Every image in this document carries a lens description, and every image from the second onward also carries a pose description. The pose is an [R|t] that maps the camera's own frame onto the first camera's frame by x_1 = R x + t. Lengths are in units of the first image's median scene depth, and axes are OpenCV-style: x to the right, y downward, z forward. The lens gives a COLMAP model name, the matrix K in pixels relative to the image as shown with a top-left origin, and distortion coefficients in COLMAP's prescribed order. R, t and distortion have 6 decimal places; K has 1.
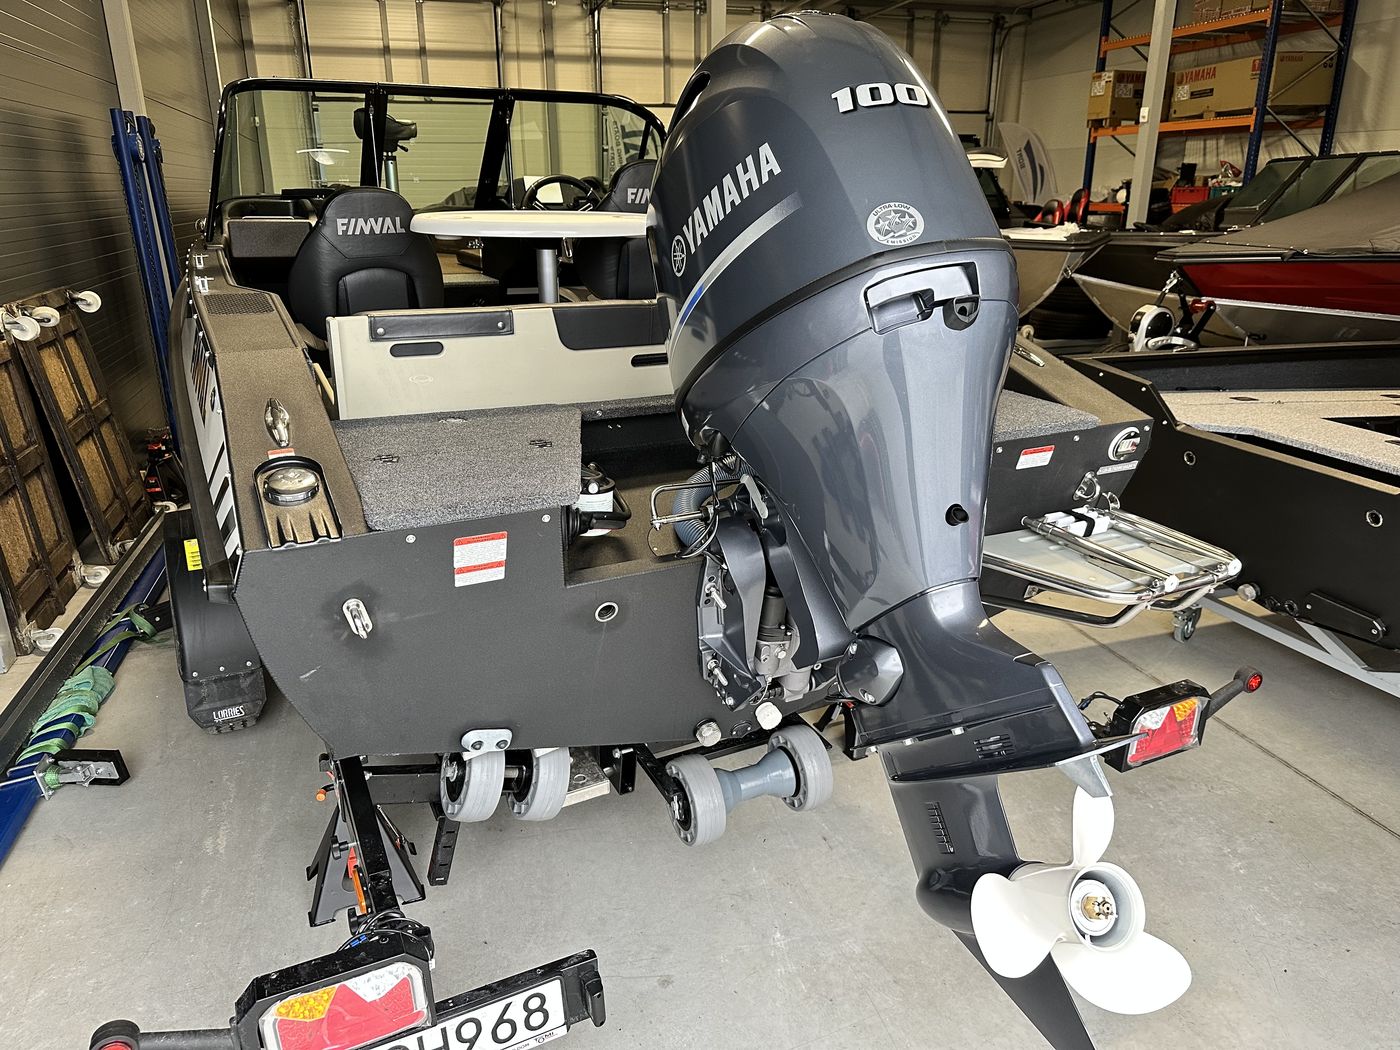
lens RADIAL K [[986.6, 0, 718.2], [0, 986.6, 524.1], [0, 0, 1]] dist [-0.002711, 0.004378]
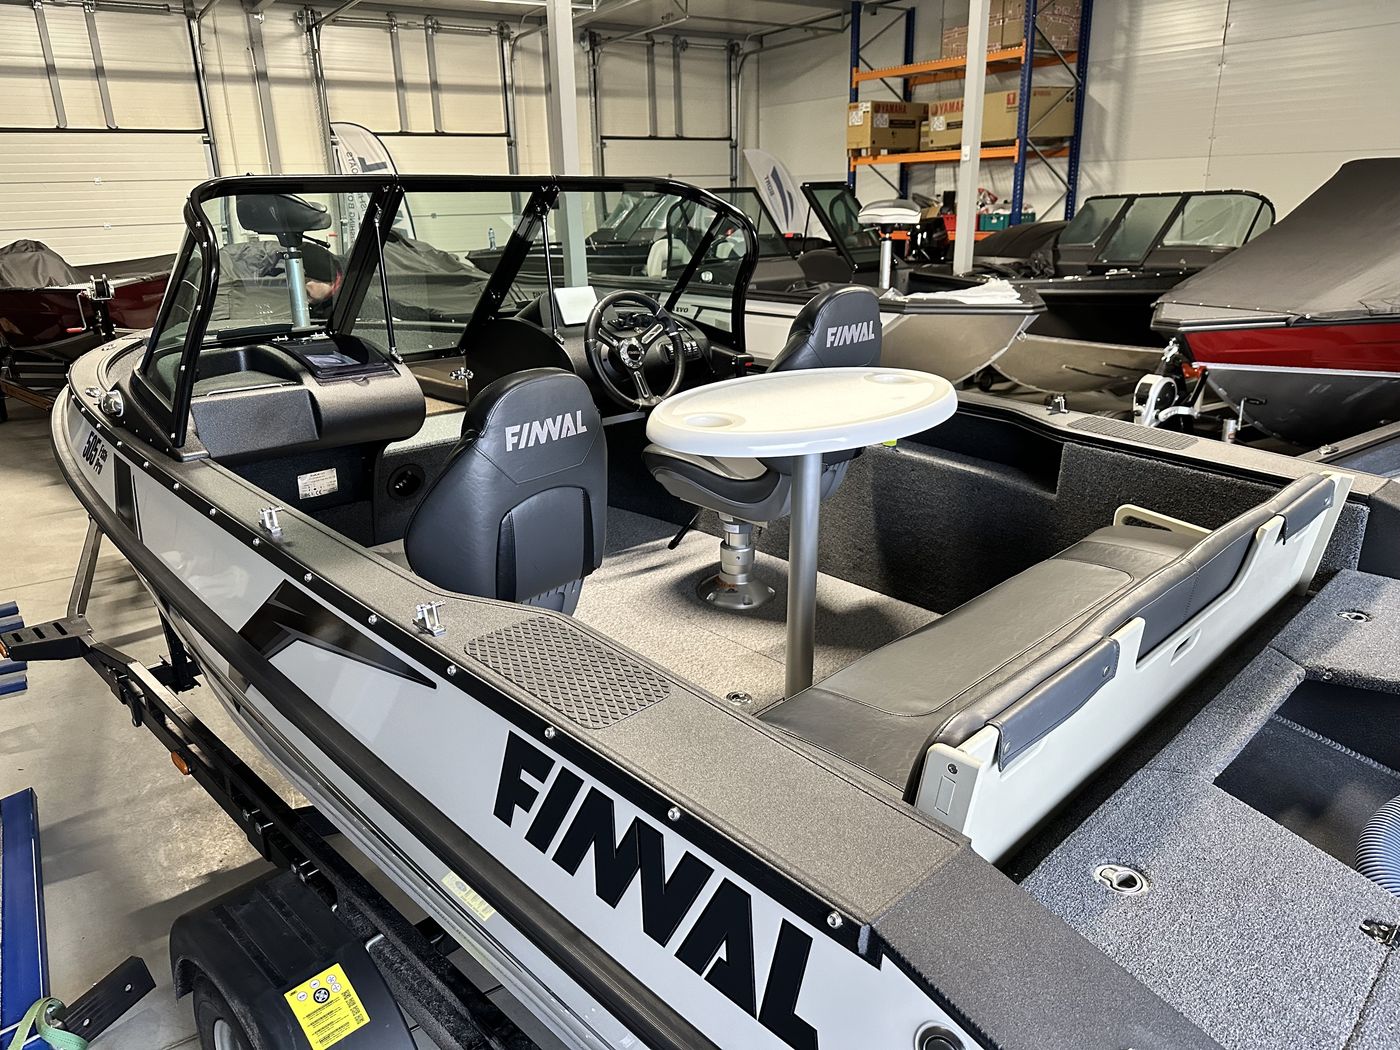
lens RADIAL K [[978.7, 0, 707.1], [0, 978.7, 527.5], [0, 0, 1]] dist [0.029253, -0.031991]
pose [[0.954154, -0.114143, 0.276697, -0.090864], [0.116330, 0.993174, 0.008555, -0.048674], [-0.275785, 0.024025, 0.960919, 0.076533]]
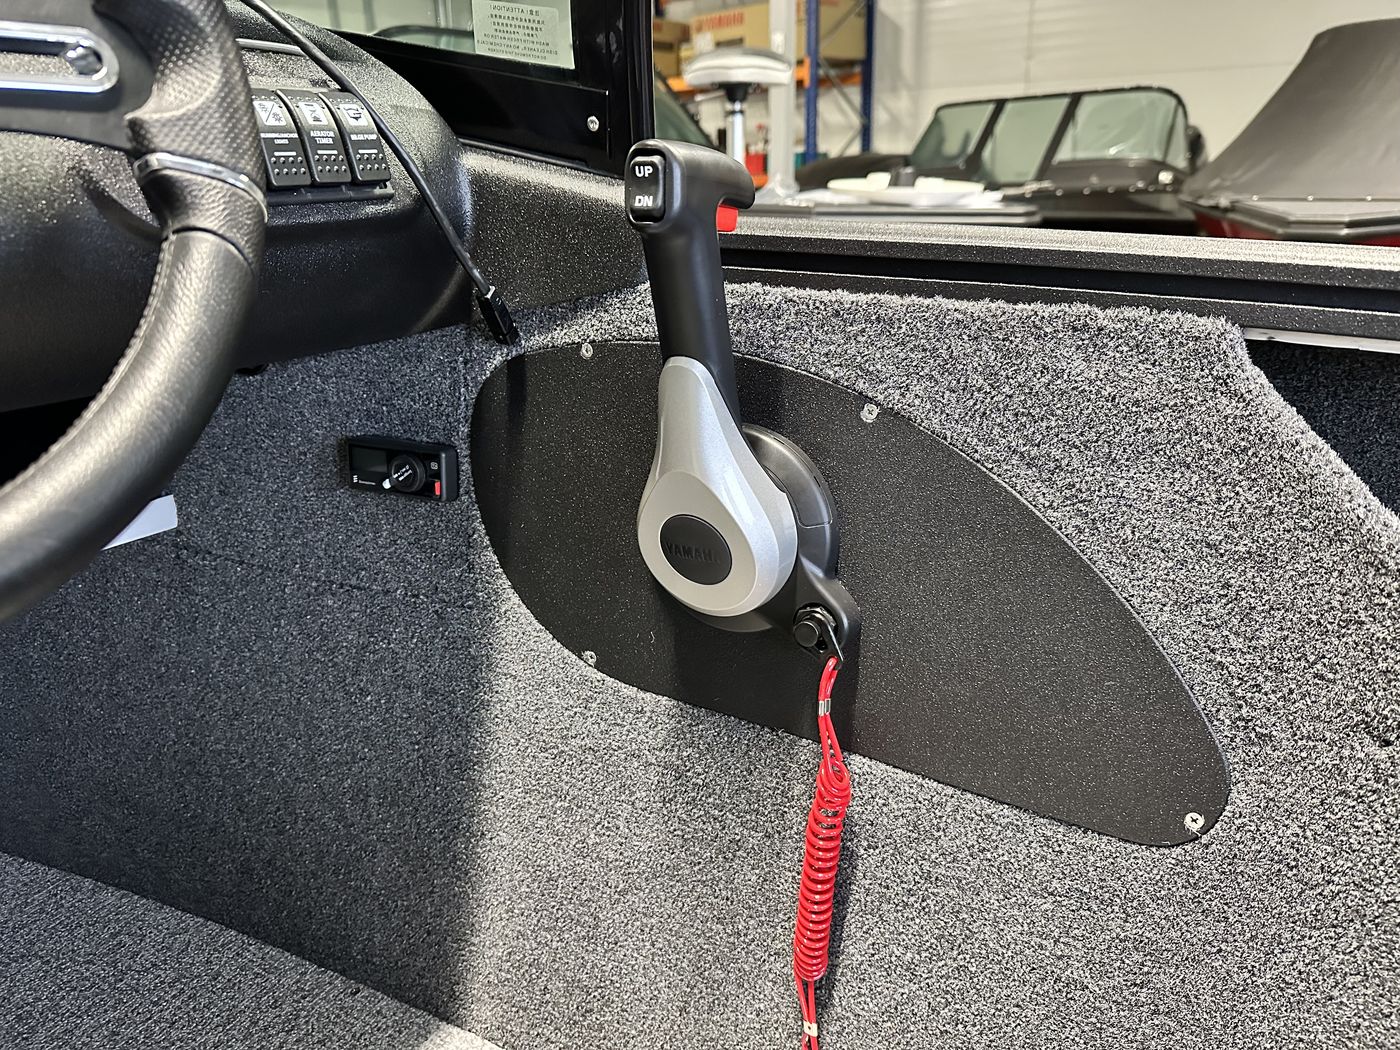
lens RADIAL K [[978.7, 0, 707.1], [0, 978.7, 527.5], [0, 0, 1]] dist [0.029253, -0.031991]
pose [[0.845298, -0.195560, 0.497220, -0.030252], [0.187844, 0.979973, 0.066087, -0.077585], [-0.500186, 0.037537, 0.865104, 0.262970]]
